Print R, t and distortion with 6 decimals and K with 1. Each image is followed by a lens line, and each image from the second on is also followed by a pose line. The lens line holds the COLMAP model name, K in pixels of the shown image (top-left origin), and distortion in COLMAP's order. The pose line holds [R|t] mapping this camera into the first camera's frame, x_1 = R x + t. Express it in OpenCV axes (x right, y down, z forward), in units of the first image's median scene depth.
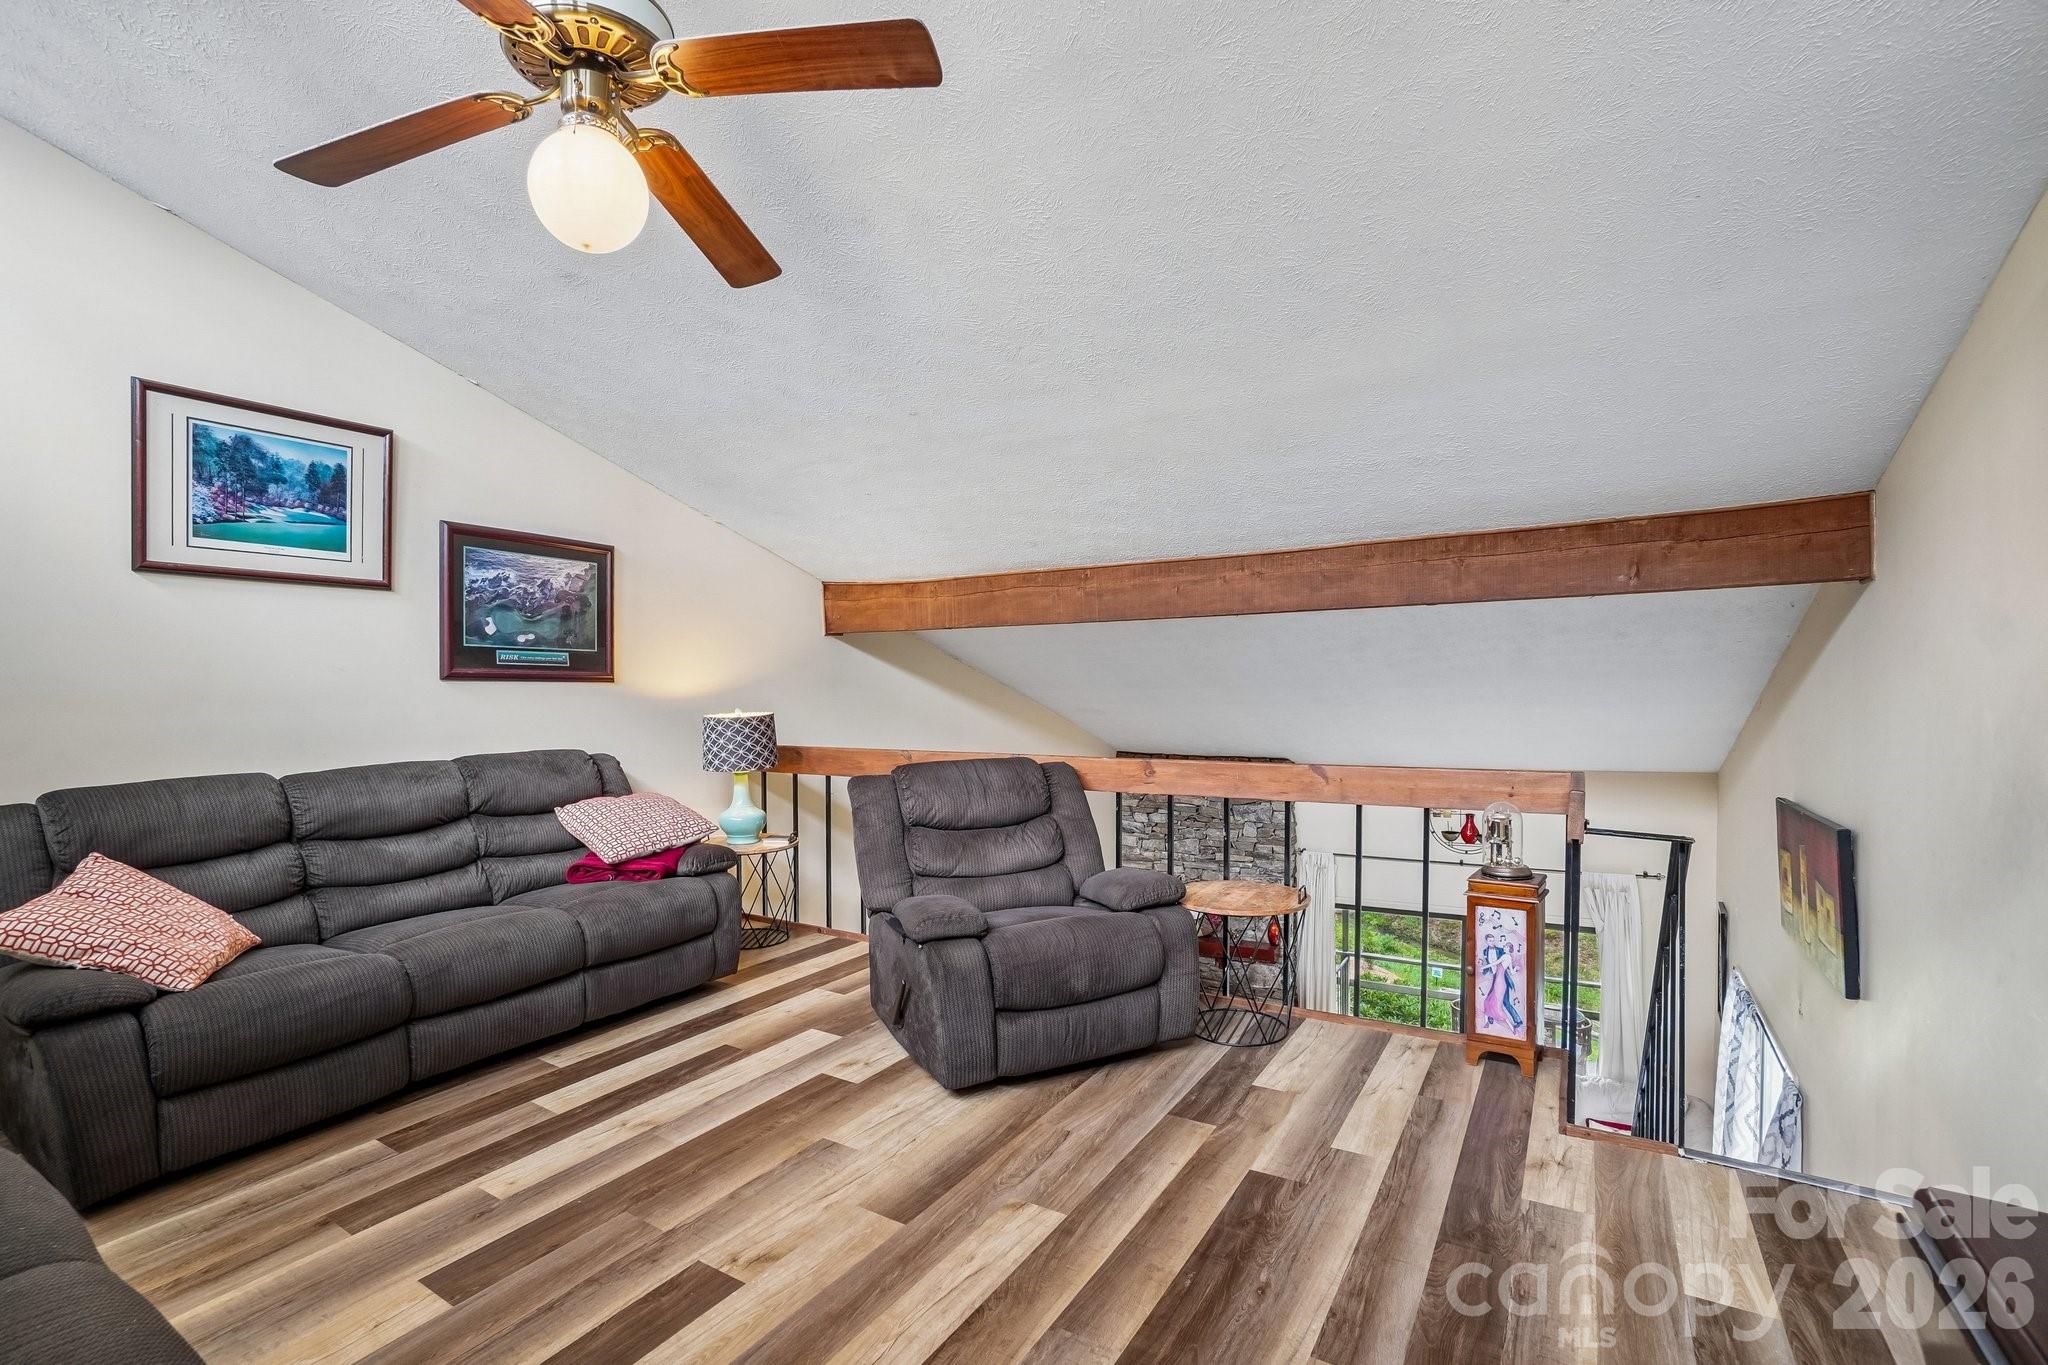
lens RADIAL K [[907.7, 0, 995.9], [0, 907.7, 720.3], [0, 0, 1]] dist [-0.064865, 0.022171]
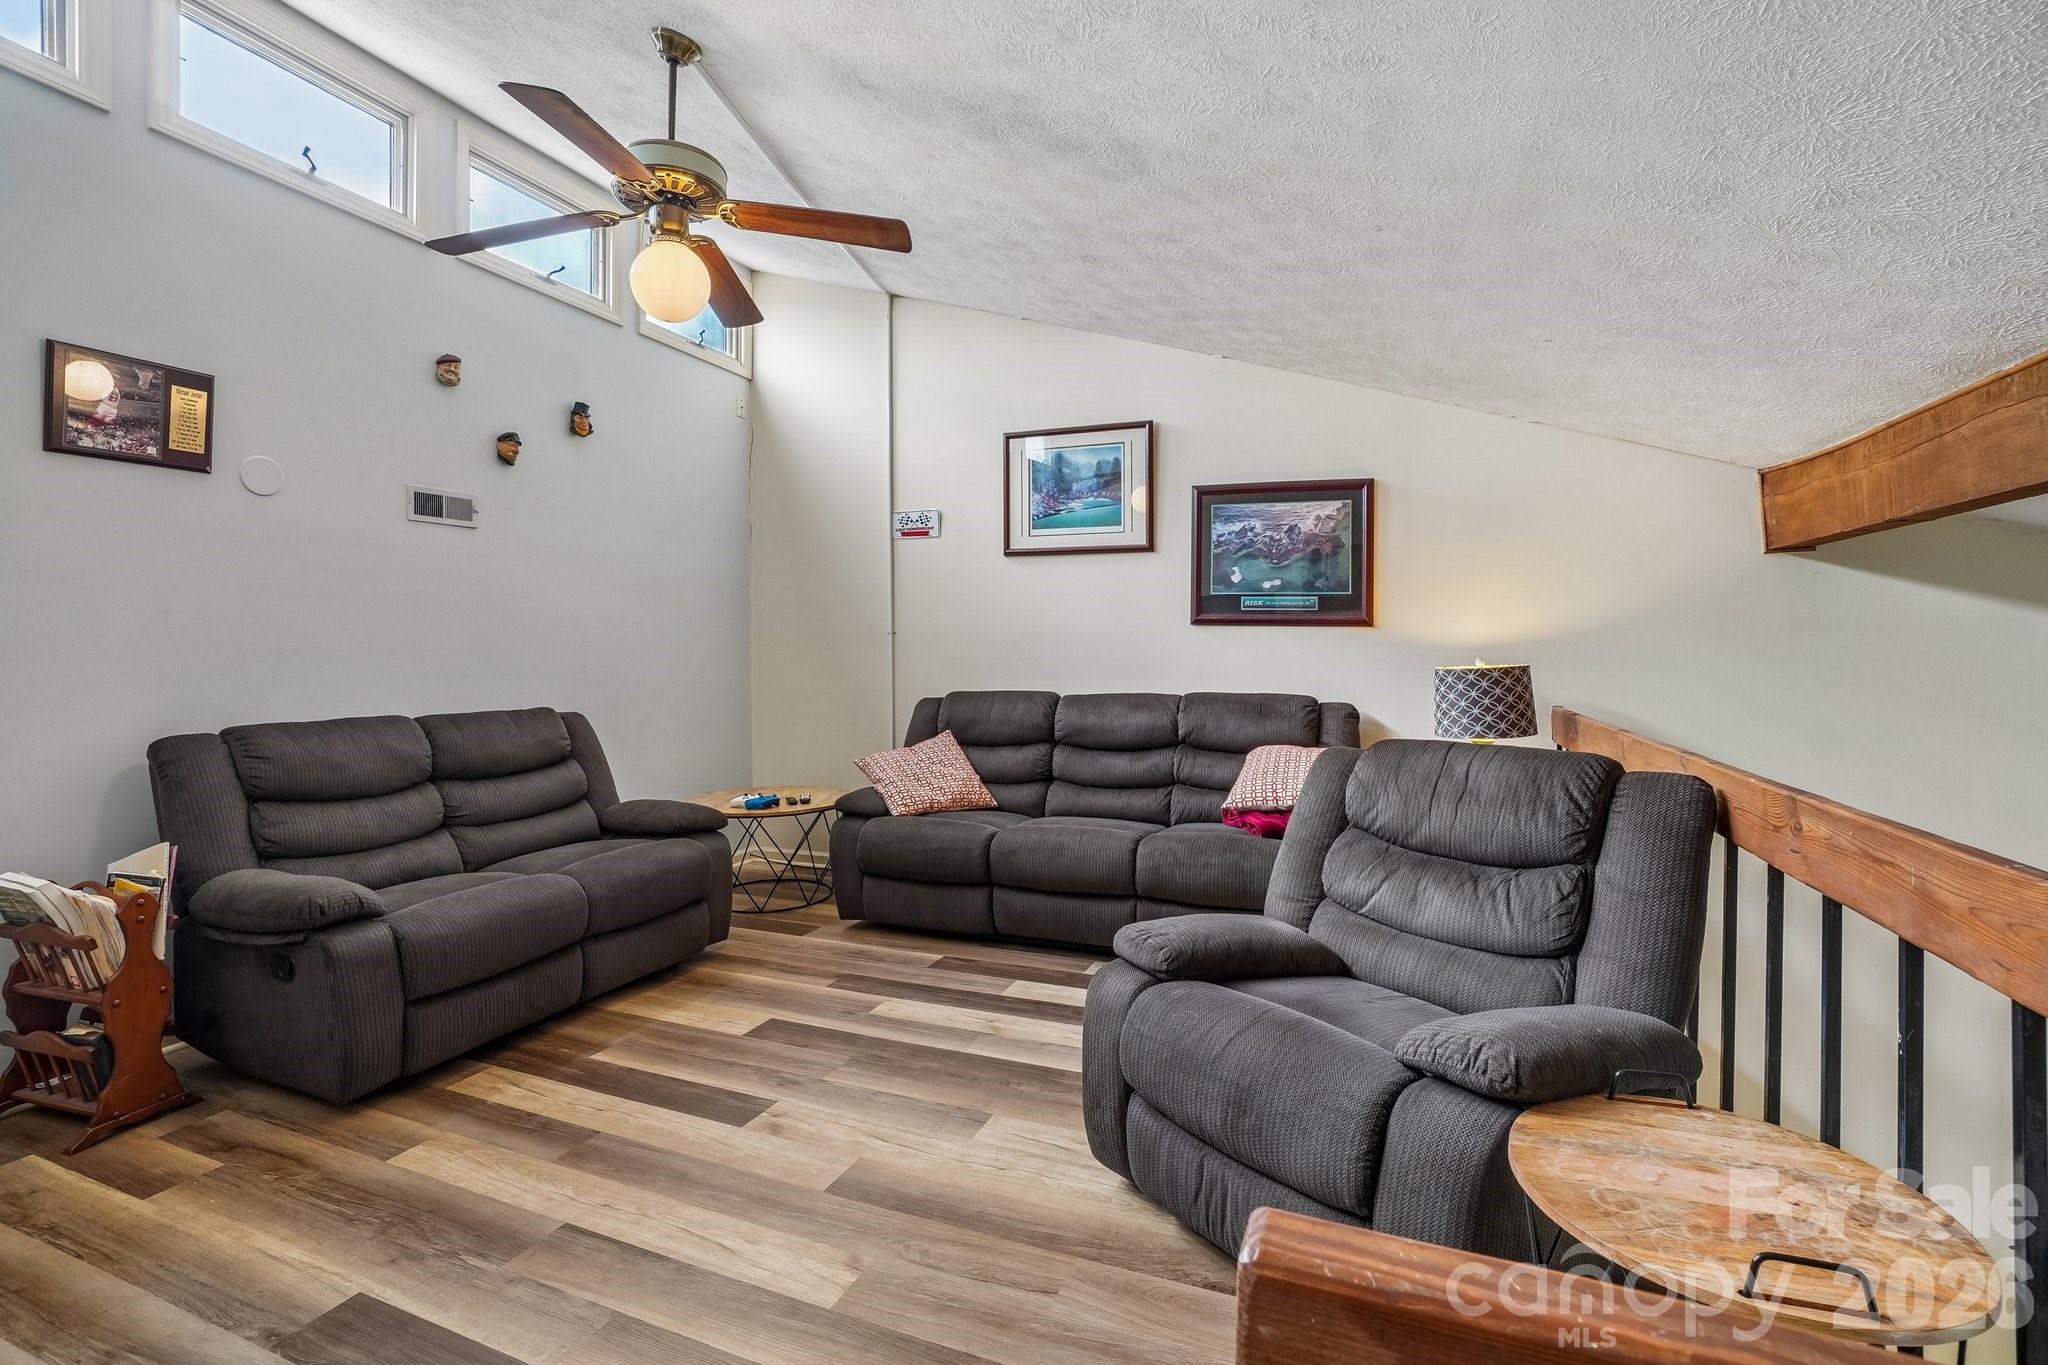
lens RADIAL K [[907.7, 0, 1030.2], [0, 907.7, 646.3], [0, 0, 1]] dist [-0.064865, 0.022171]
pose [[0.199095, 0.008602, -0.979942, 0.599410], [-0.038651, 0.999252, 0.000919, -0.013686], [0.979218, 0.037693, 0.199279, 0.705277]]
